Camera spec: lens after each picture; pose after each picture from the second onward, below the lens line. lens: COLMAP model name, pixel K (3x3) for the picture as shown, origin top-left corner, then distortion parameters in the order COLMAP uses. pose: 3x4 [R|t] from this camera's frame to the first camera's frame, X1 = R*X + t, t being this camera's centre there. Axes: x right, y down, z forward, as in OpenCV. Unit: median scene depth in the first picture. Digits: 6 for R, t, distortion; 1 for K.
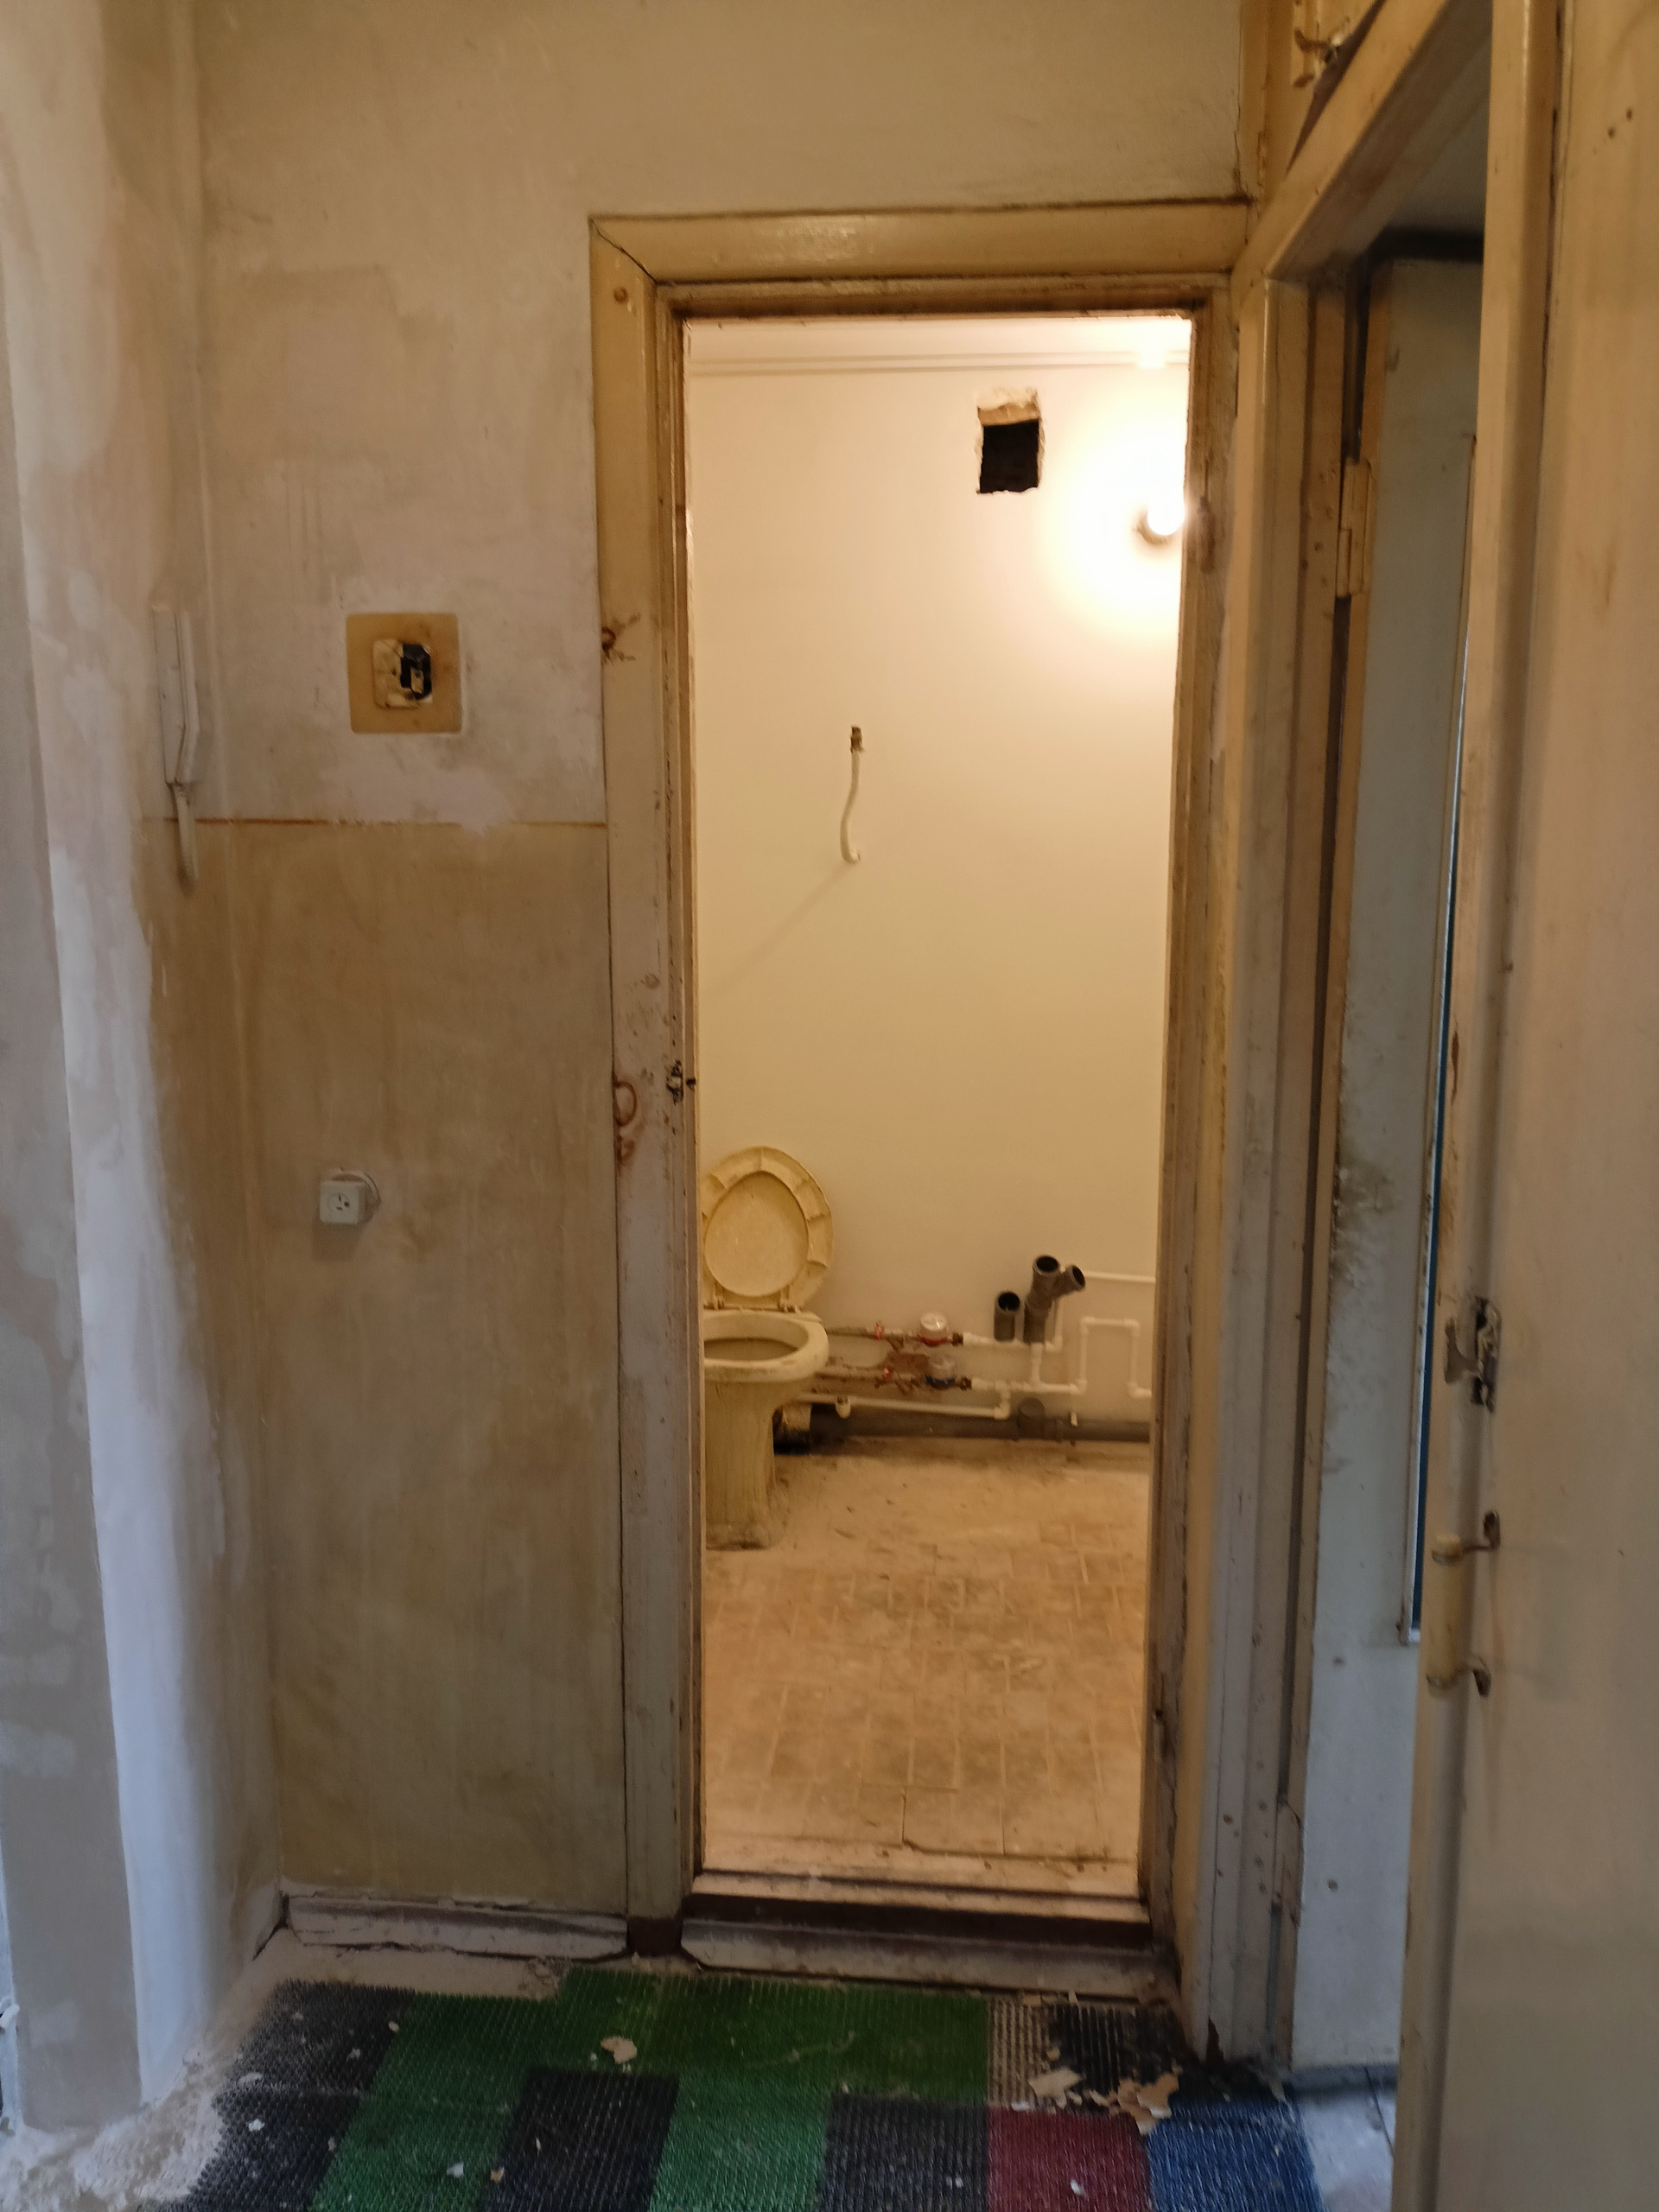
lens RADIAL K [[1605.9, 0, 791.1], [0, 1605.9, 1096.5], [0, 0, 1]] dist [0.048549, -0.058612]
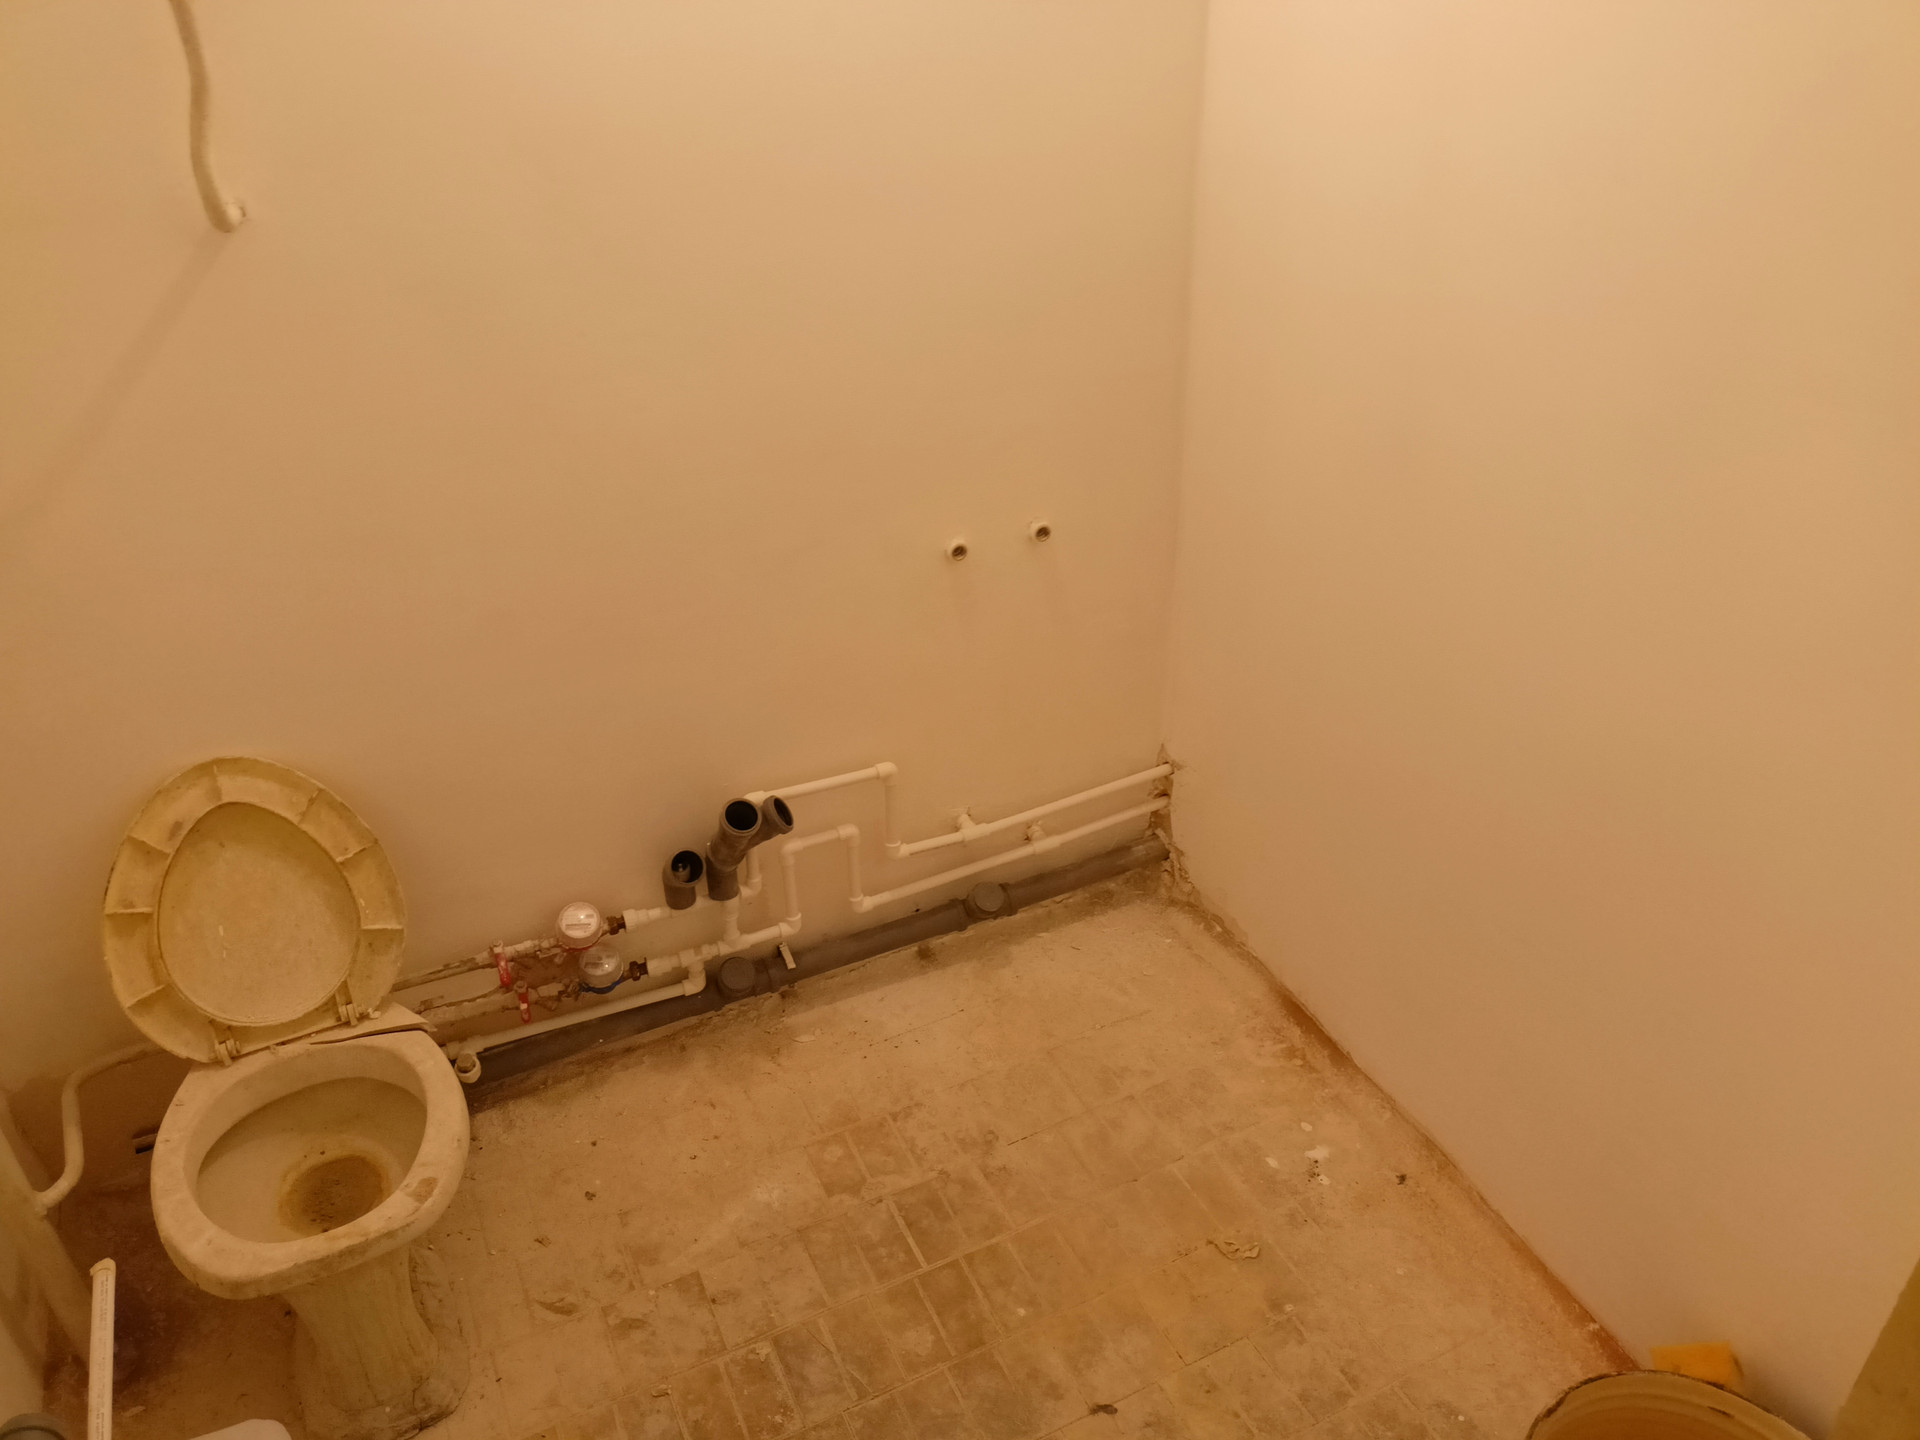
lens RADIAL K [[1442.7, 0, 942.9], [0, 1442.7, 718.7], [0, 0, 1]] dist [0.077469, -0.126172]
pose [[0.852615, -0.303553, 0.425328, -0.012605], [0.112842, 0.901716, 0.417342, -0.168731], [-0.510210, -0.307837, 0.803070, 0.469482]]
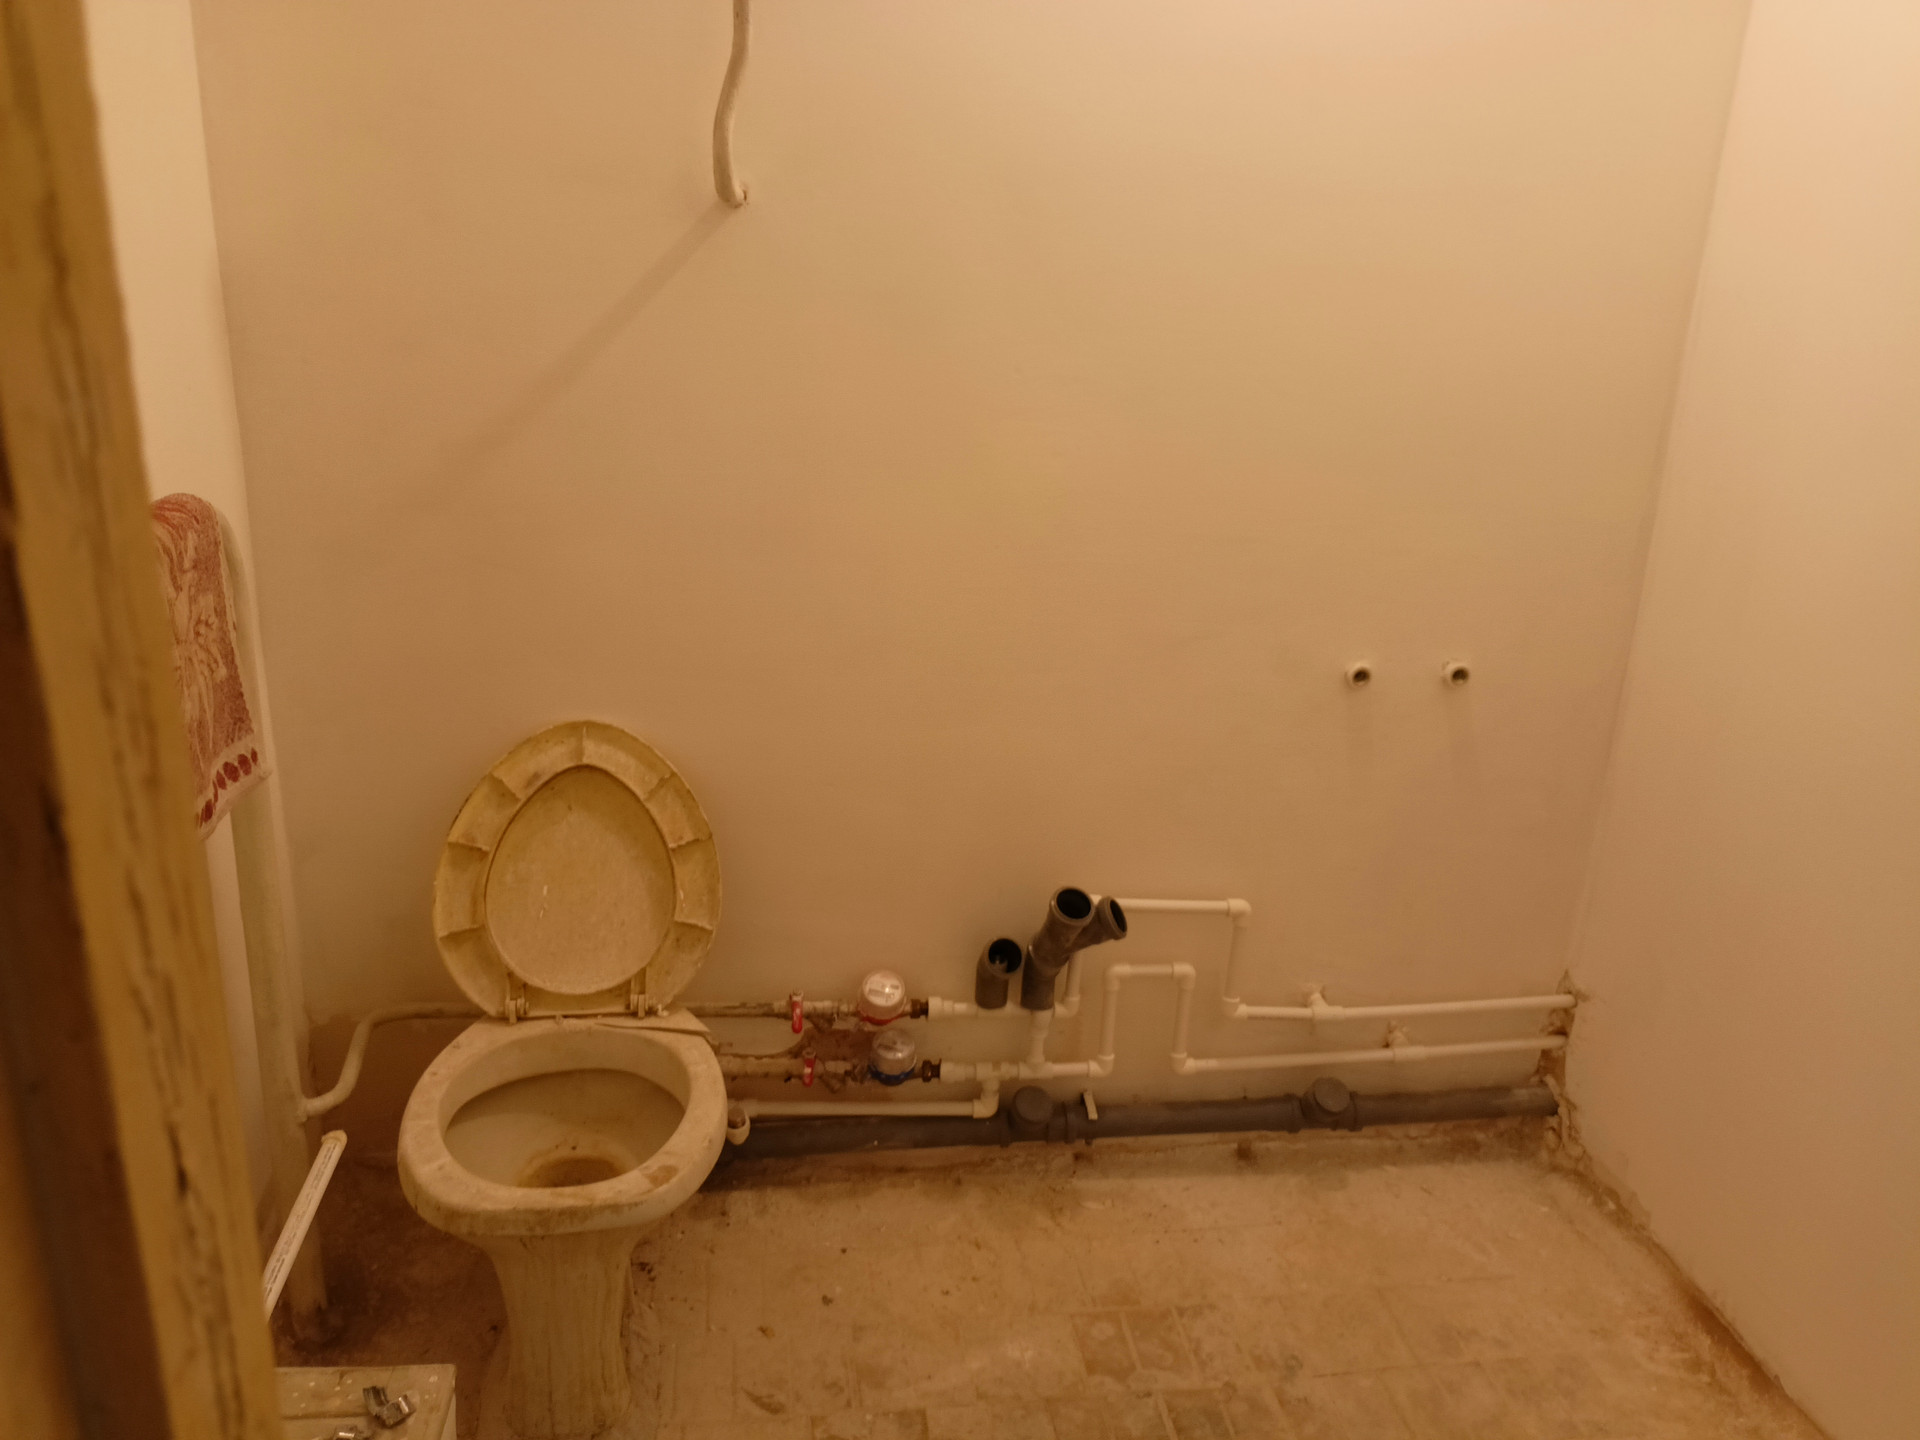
lens RADIAL K [[1430.3, 0, 956.2], [0, 1430.3, 725.7], [0, 0, 1]] dist [0.079456, -0.118661]
pose [[0.967382, -0.047121, 0.248900, -0.017126], [0.003527, 0.984957, 0.172762, -0.056154], [-0.253297, -0.166249, 0.952996, 0.483198]]
